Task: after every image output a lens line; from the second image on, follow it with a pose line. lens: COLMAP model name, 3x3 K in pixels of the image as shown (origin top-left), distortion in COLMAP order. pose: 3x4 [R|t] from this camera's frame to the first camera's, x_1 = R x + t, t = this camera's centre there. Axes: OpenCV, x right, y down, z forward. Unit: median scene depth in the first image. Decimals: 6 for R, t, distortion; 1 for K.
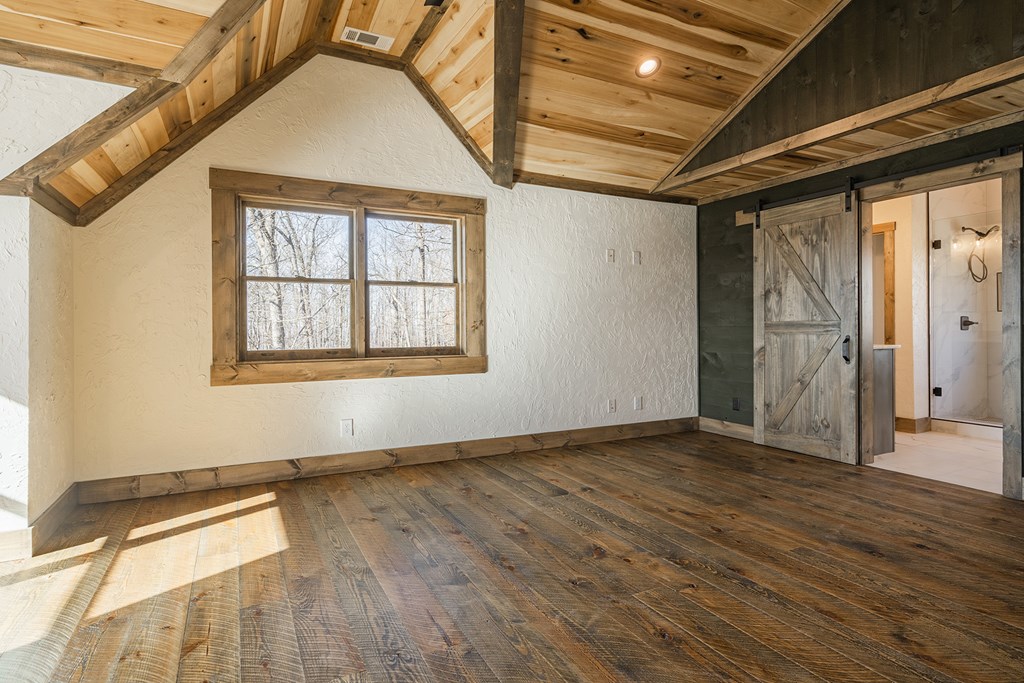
lens RADIAL K [[544.9, 0, 506.6], [0, 544.9, 330.8], [0, 0, 1]] dist [0.001298, -0.000305]
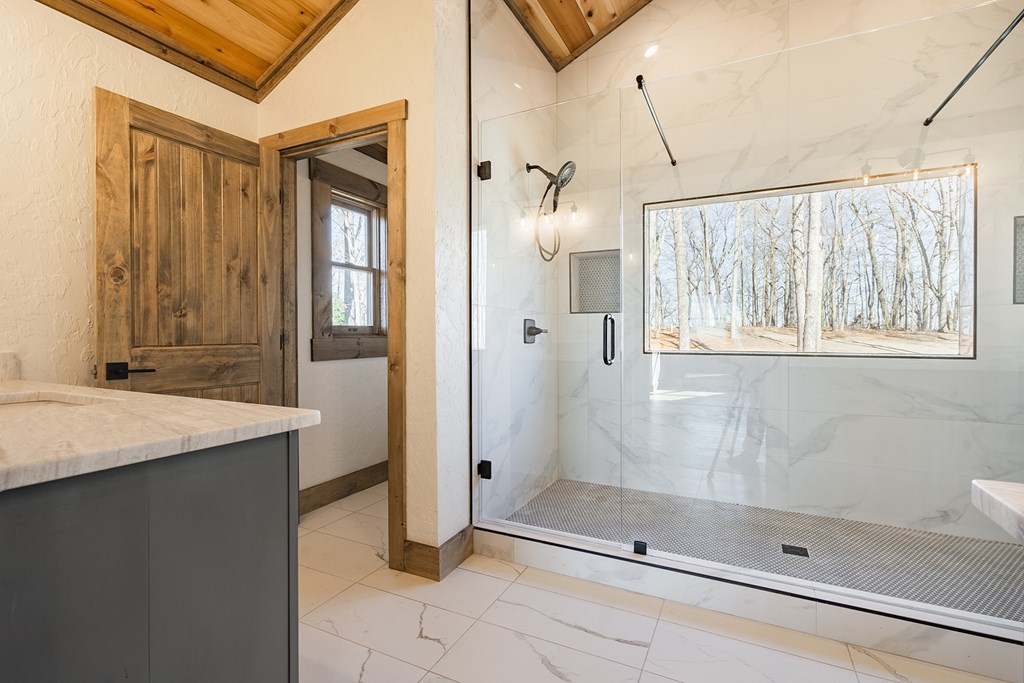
lens RADIAL K [[473.4, 0, 511.4], [0, 473.4, 337.3], [0, 0, 1]] dist [-0.003175, 0.001387]
pose [[0.802287, 0.002932, 0.596932, 0.550747], [-0.001471, 0.999995, -0.002935, -0.006132], [-0.596937, 0.001477, 0.802287, 0.638840]]
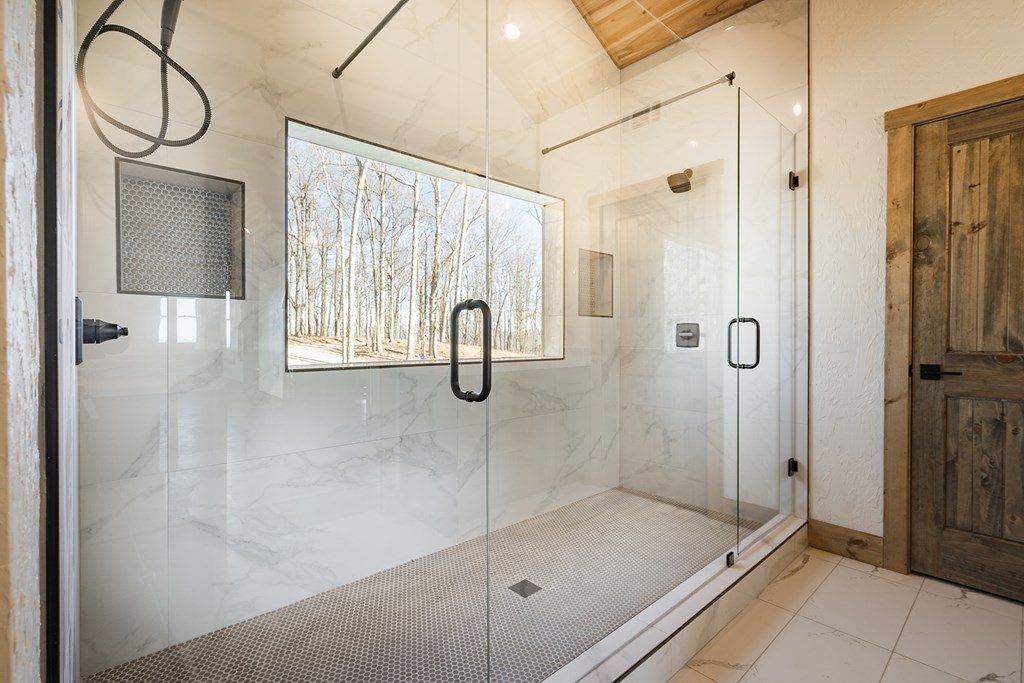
lens RADIAL K [[473.4, 0, 509.6], [0, 473.4, 338.9], [0, 0, 1]] dist [-0.003175, 0.001387]
pose [[-0.262935, 0.005616, 0.964797, 0.649201], [0.005473, 0.999976, -0.004329, -0.009331], [-0.964798, 0.004142, -0.262959, 0.921674]]
